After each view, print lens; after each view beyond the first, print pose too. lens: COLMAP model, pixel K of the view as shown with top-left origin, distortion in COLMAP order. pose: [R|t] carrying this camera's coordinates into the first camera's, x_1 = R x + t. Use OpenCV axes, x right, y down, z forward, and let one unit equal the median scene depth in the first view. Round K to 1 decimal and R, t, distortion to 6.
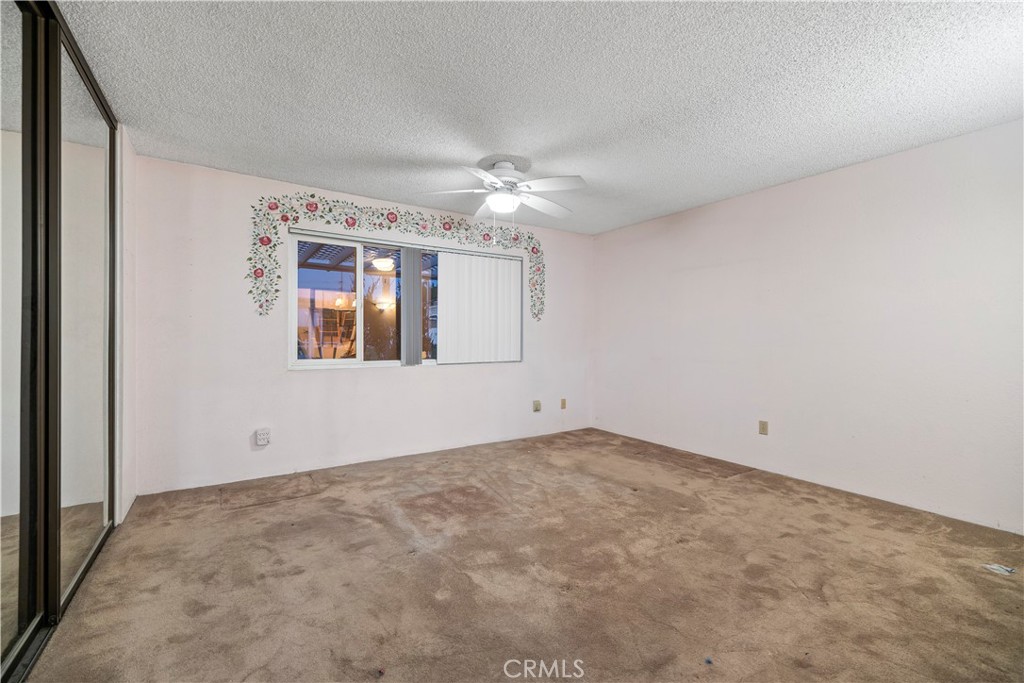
lens RADIAL K [[443.5, 0, 519.1], [0, 443.5, 332.4], [0, 0, 1]] dist [0.001617, 0.000166]
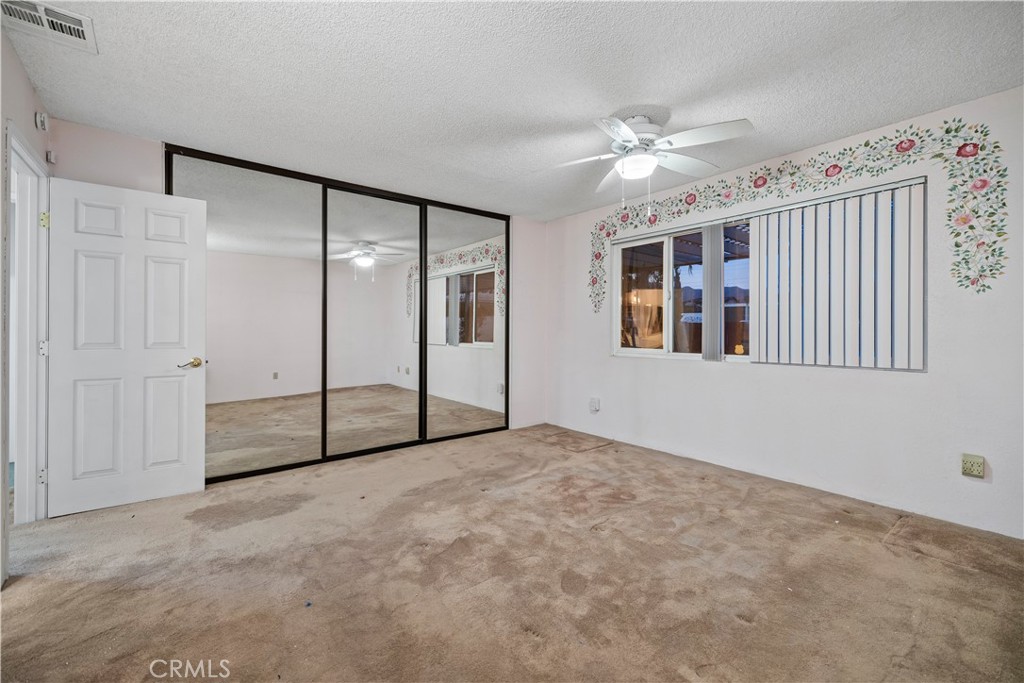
lens RADIAL K [[443.5, 0, 519.1], [0, 443.5, 332.4], [0, 0, 1]] dist [0.001617, 0.000166]
pose [[0.067340, -0.005314, -0.997716, 0.626476], [0.008612, 0.999952, -0.004744, 0.020883], [0.997693, -0.008272, 0.067383, 0.589453]]
